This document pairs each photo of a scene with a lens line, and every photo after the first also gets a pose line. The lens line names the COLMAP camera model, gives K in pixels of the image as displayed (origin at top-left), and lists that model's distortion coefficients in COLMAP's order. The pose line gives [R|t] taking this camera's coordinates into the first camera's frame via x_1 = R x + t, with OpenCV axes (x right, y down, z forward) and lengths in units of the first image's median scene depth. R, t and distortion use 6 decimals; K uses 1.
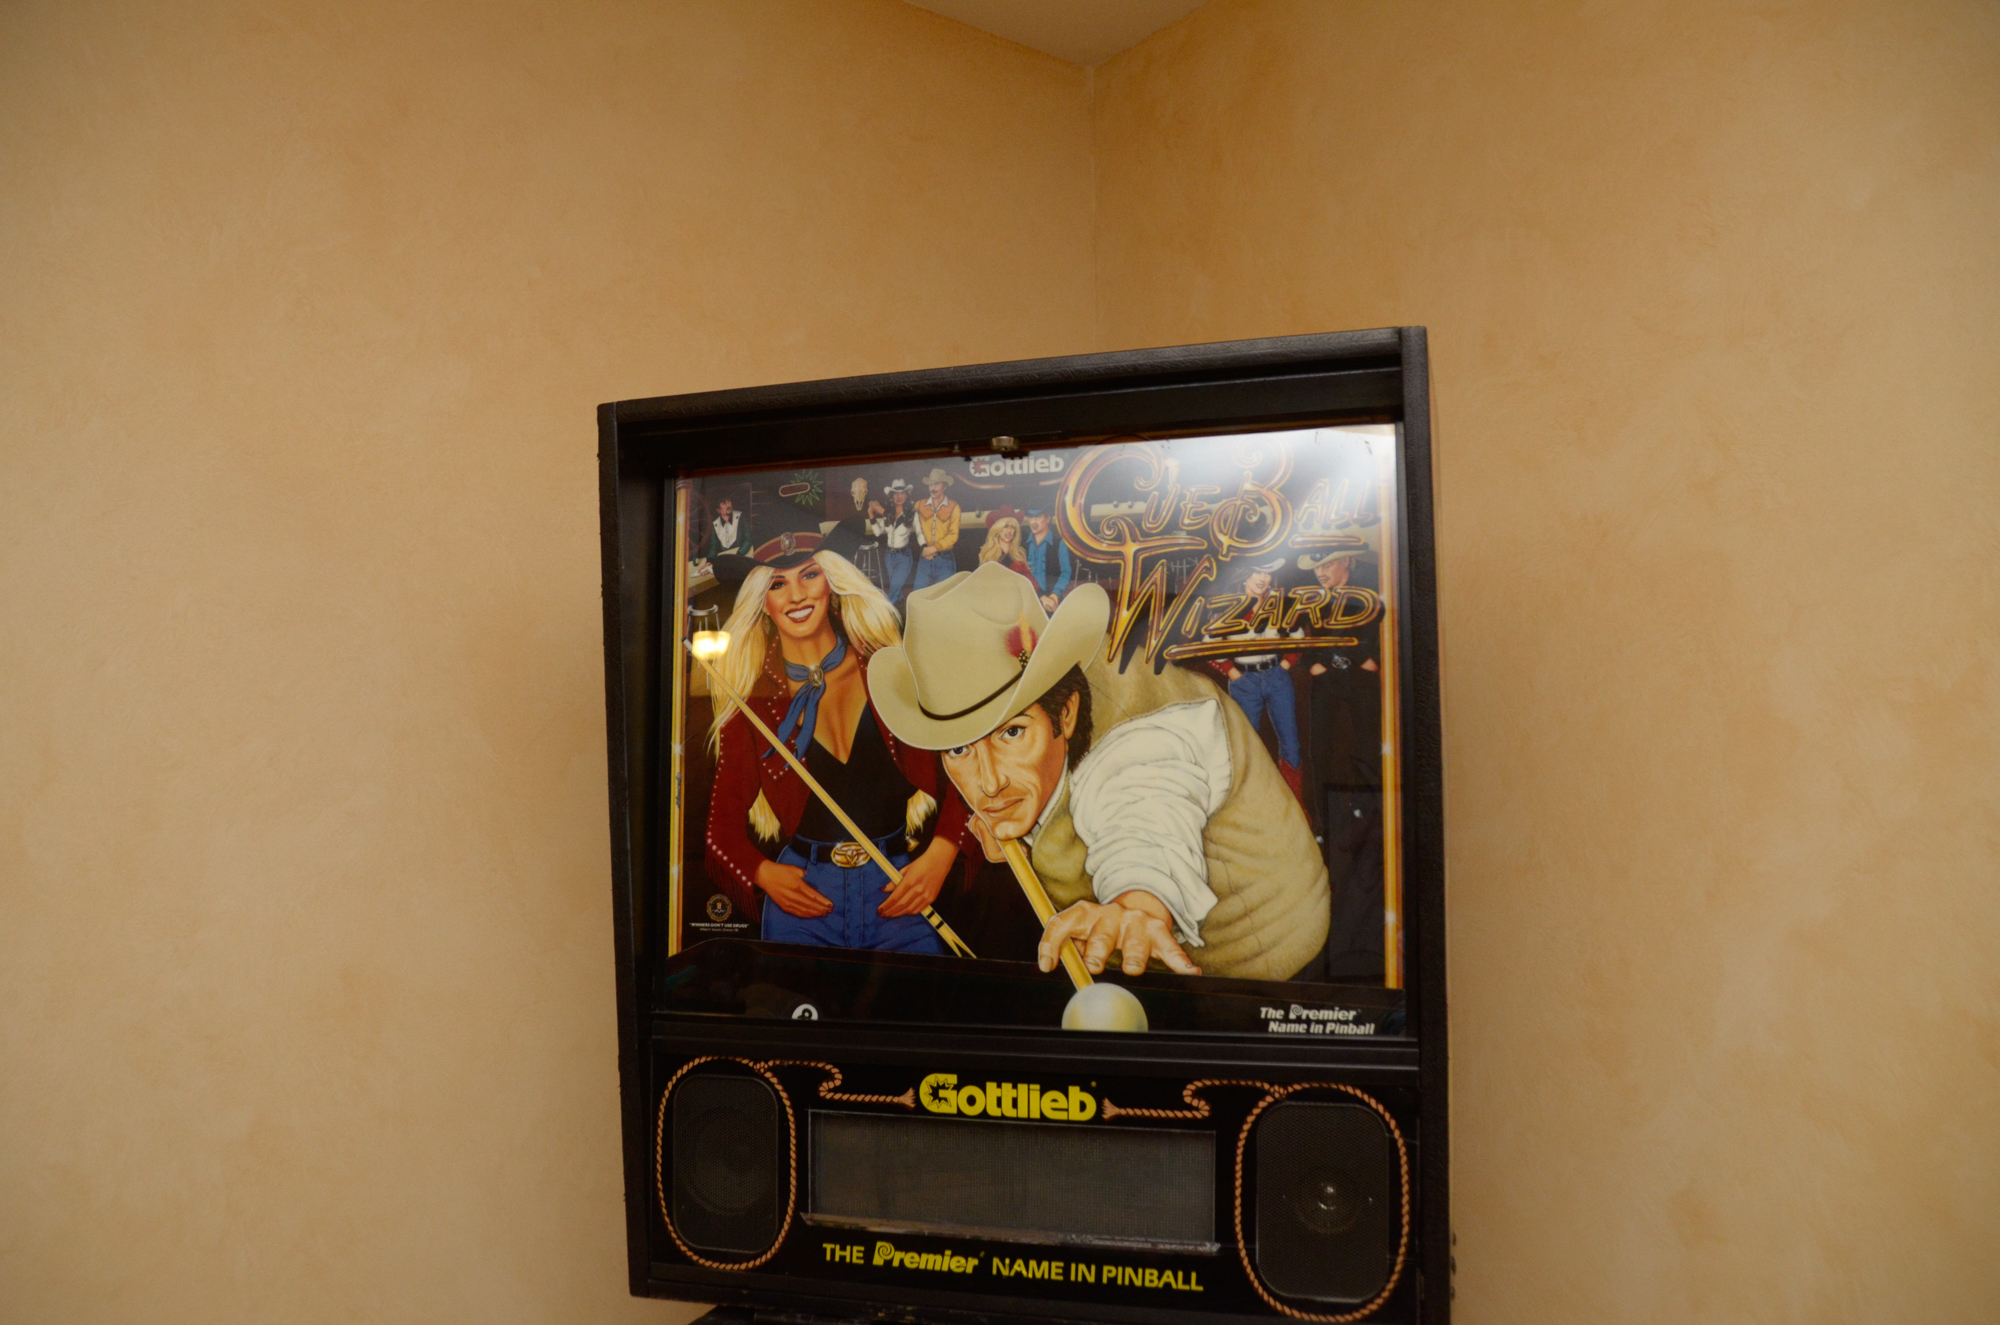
lens RADIAL K [[1585.1, 0, 990.1], [0, 1585.1, 725.0], [0, 0, 1]] dist [-0.130278, 0.037076]
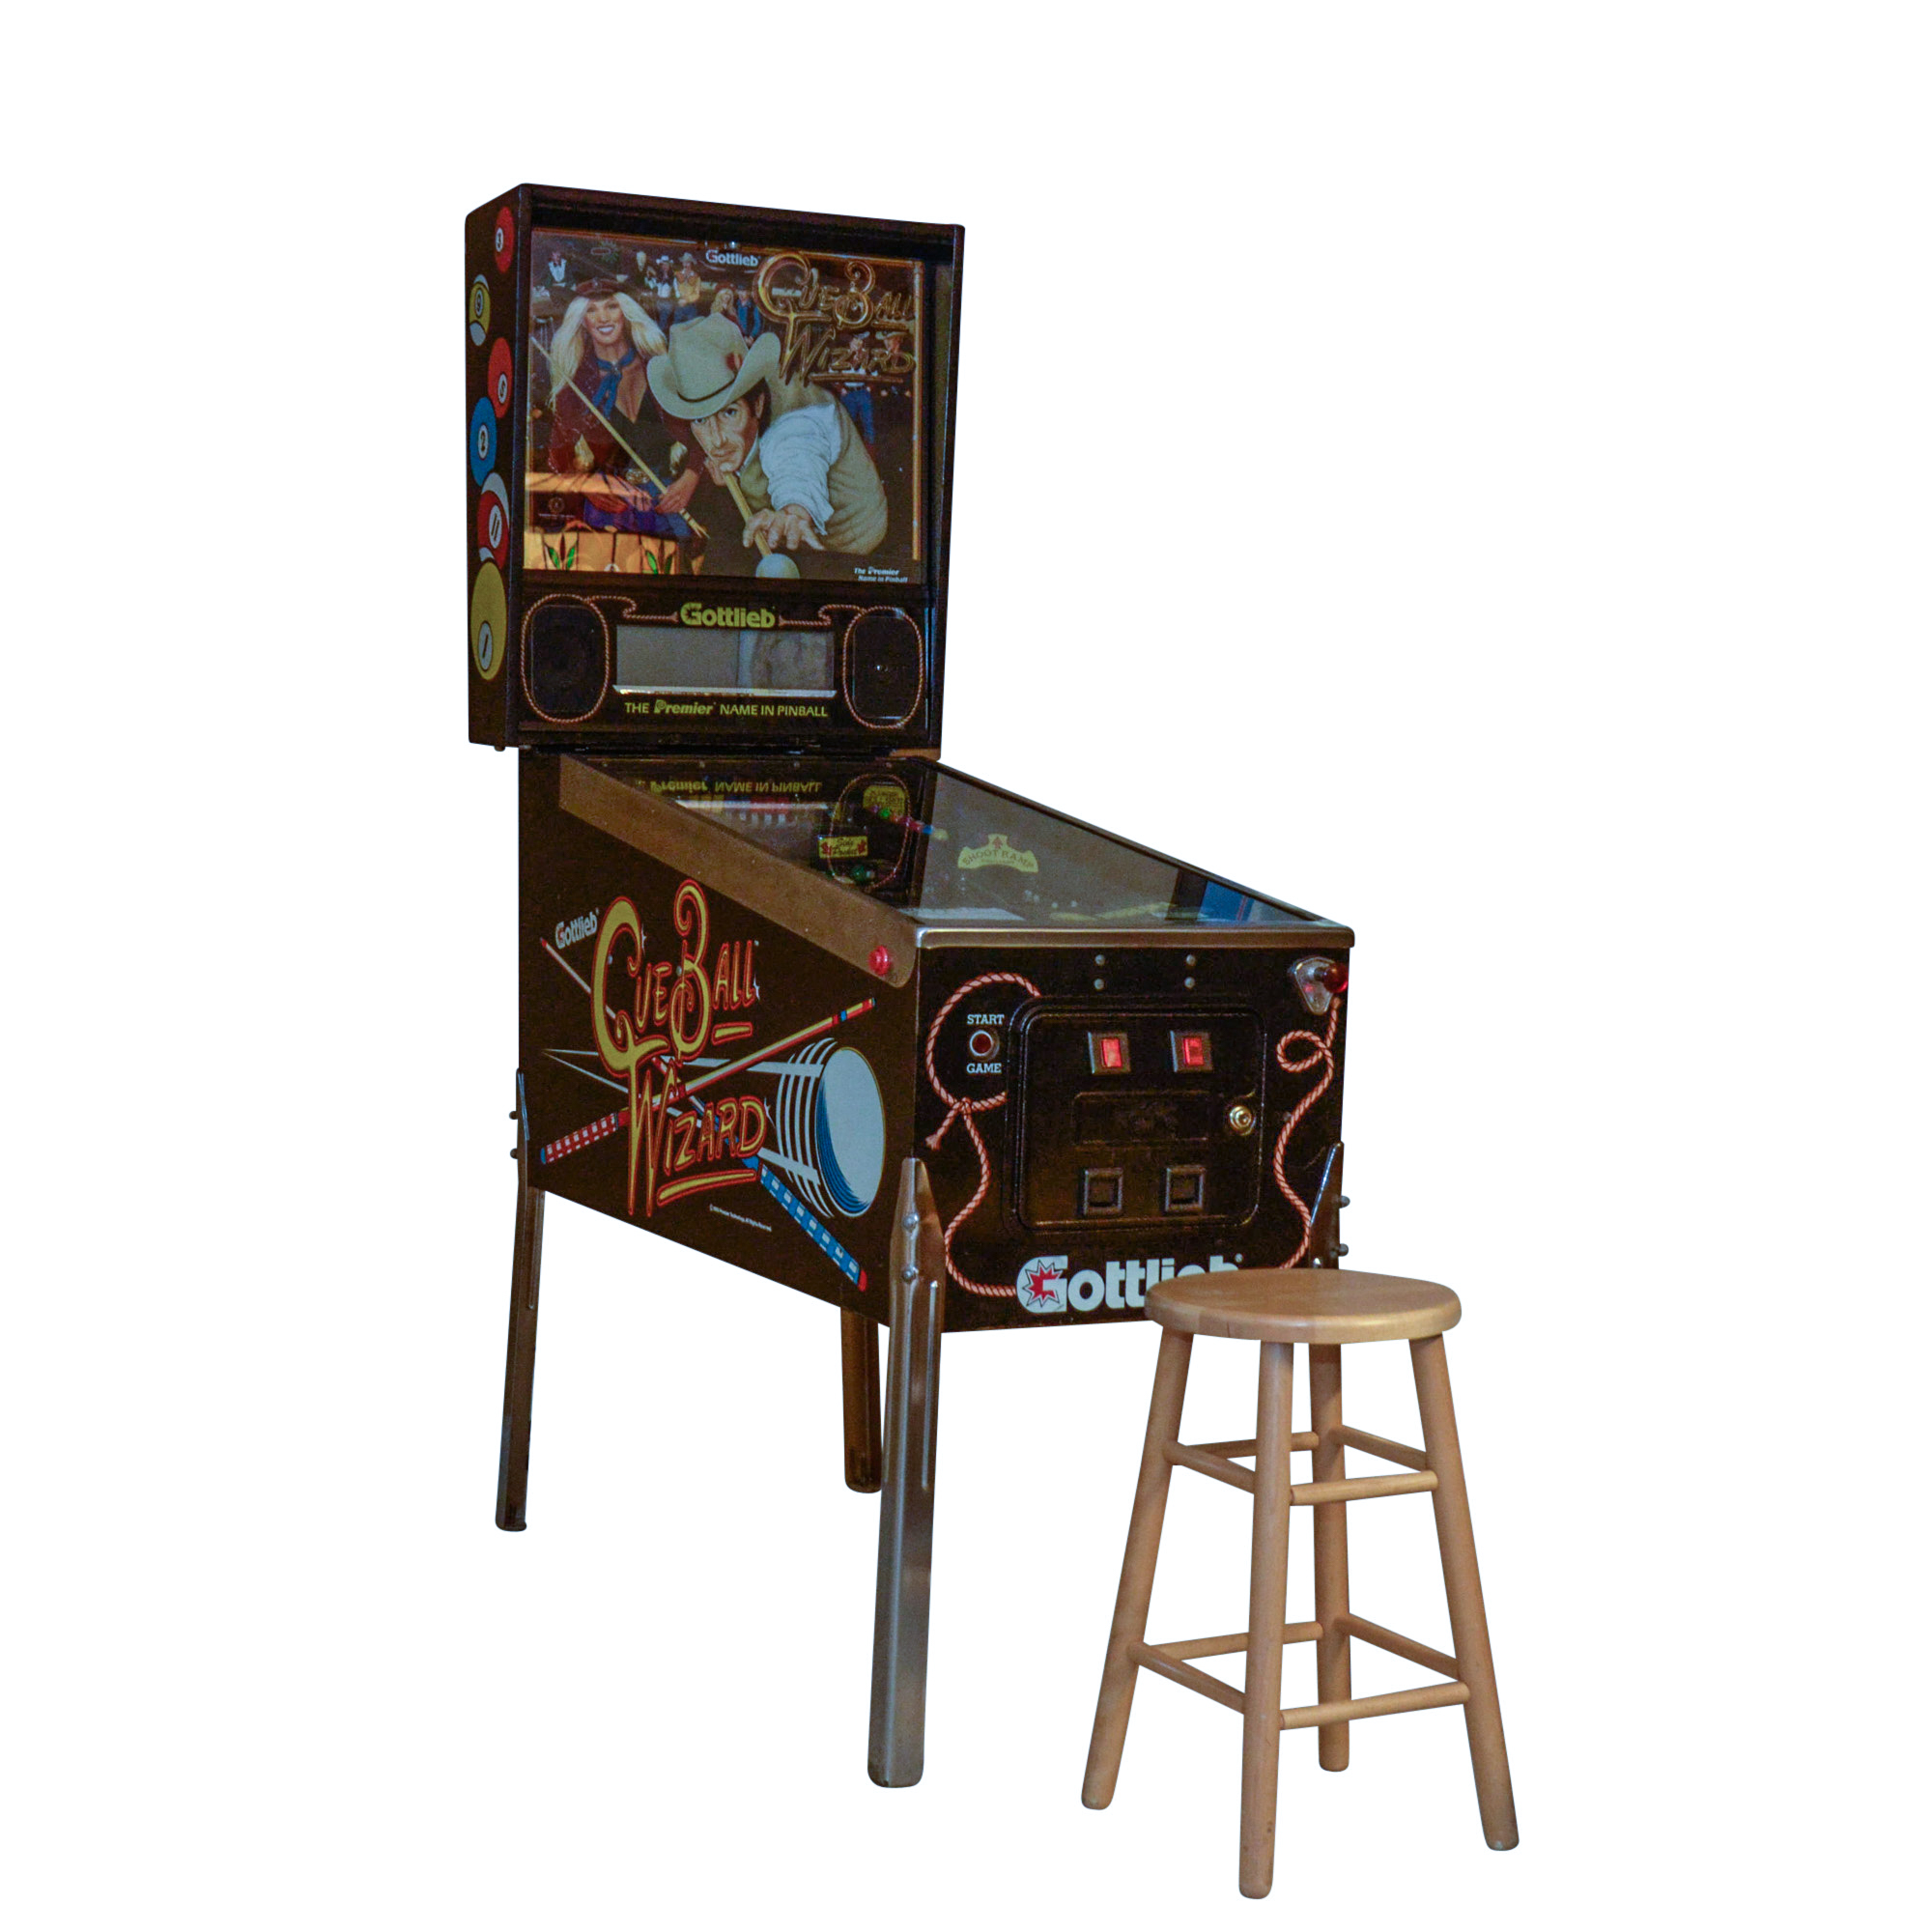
lens RADIAL K [[3068.2, 0, 986.8], [0, 3068.2, 1024.6], [0, 0, 1]] dist [-0.038190, 0.000000]
pose [[0.718282, -0.047765, 0.694111, -2.242246], [-0.061107, 0.989454, 0.131324, 0.219567], [-0.693064, -0.136742, 0.707788, -1.767059]]
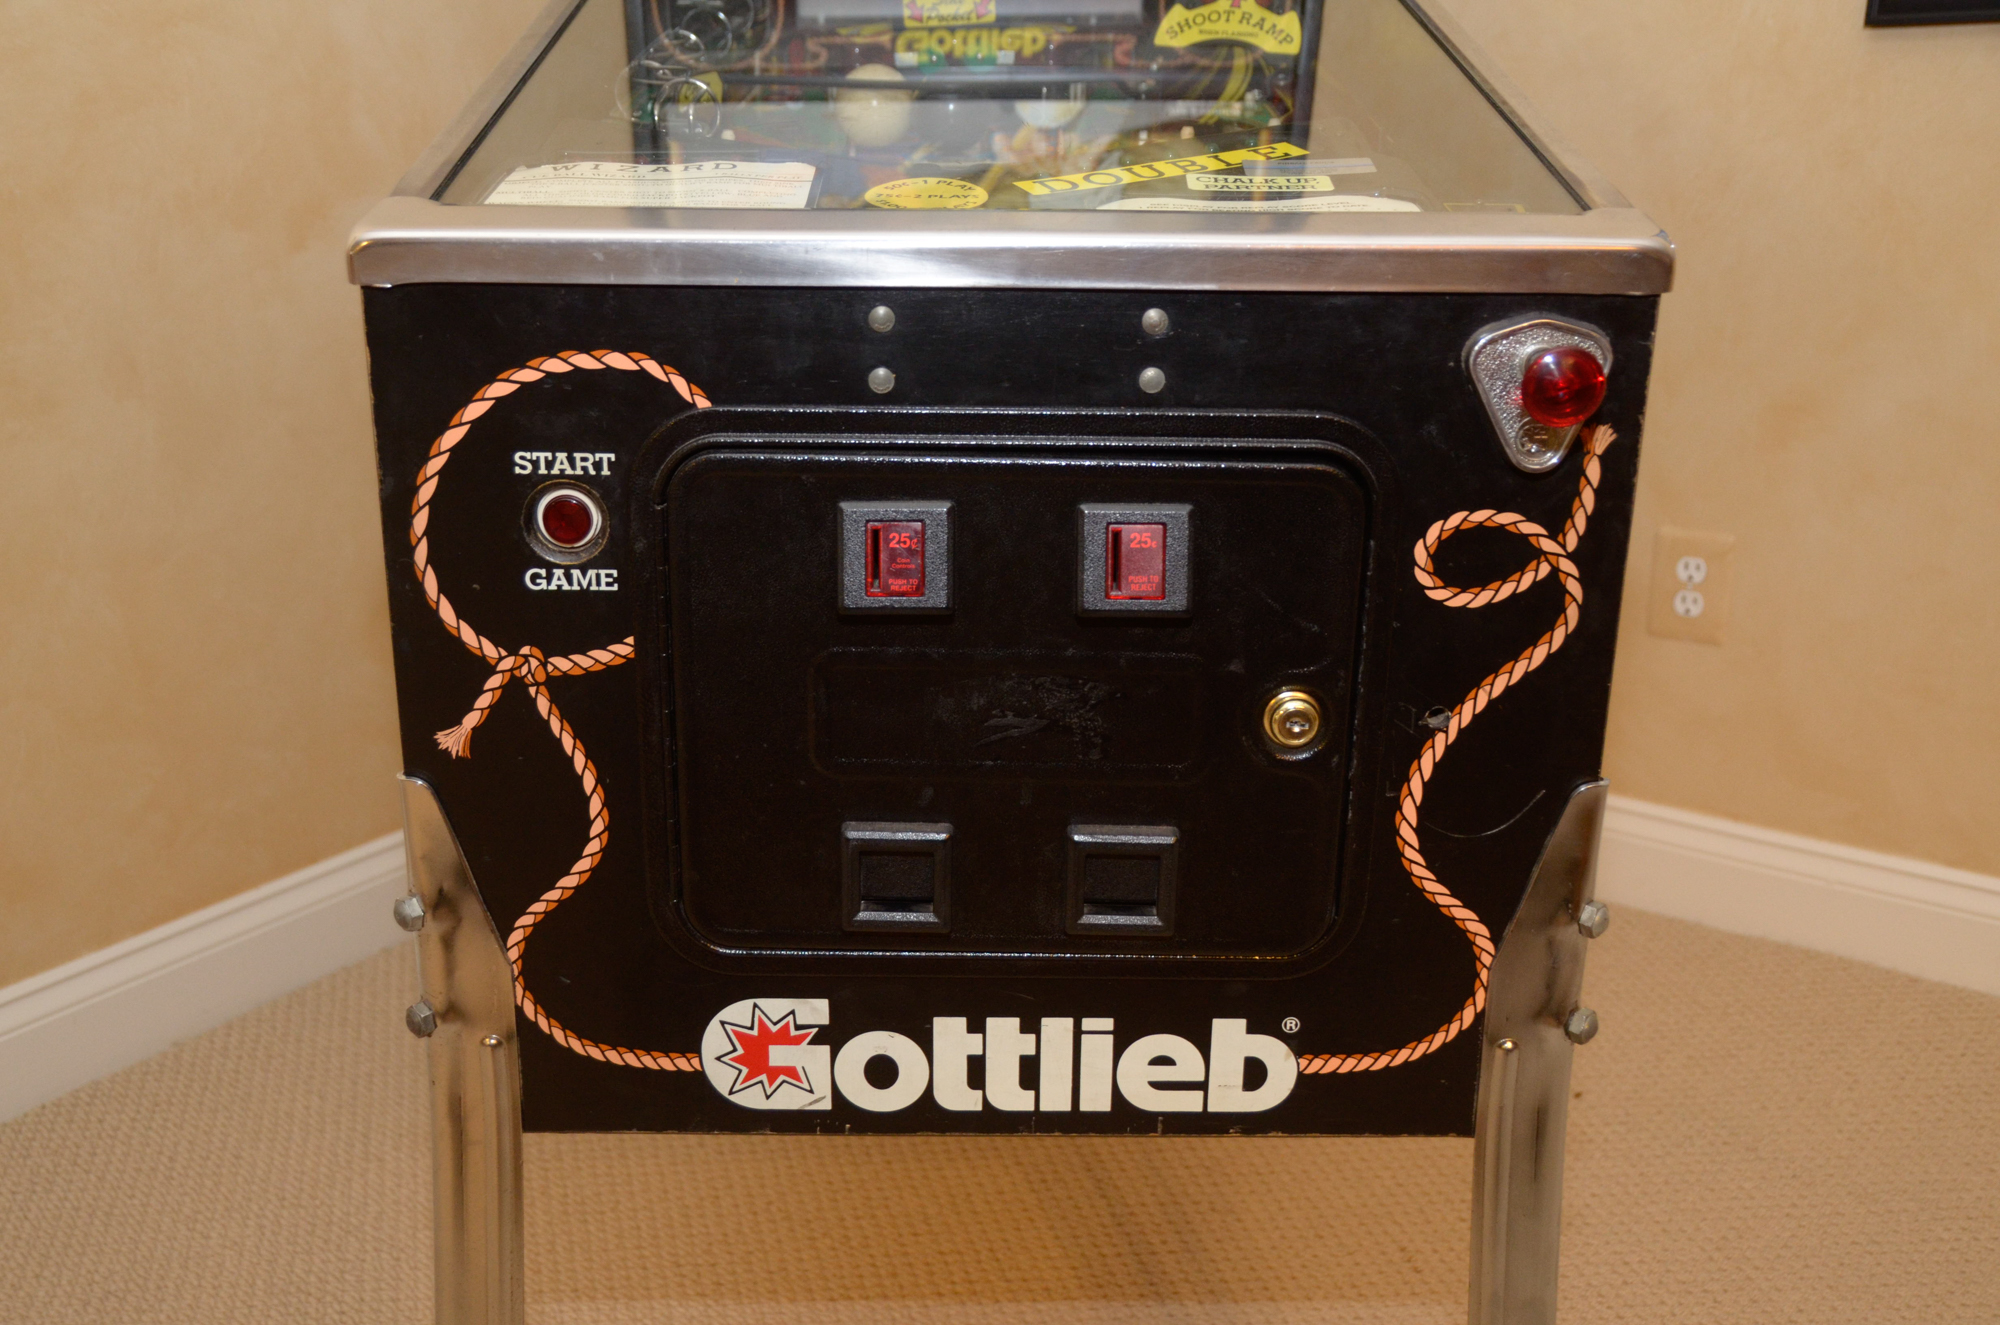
lens RADIAL K [[2068.2, 0, 972.3], [0, 2068.2, 699.7], [0, 0, 1]] dist [-0.044395, 0.000000]
pose [[0.958145, -0.107942, 0.265153, -0.457928], [-0.010319, 0.912570, 0.408791, 0.343442], [-0.286096, -0.394418, 0.873260, -0.585981]]
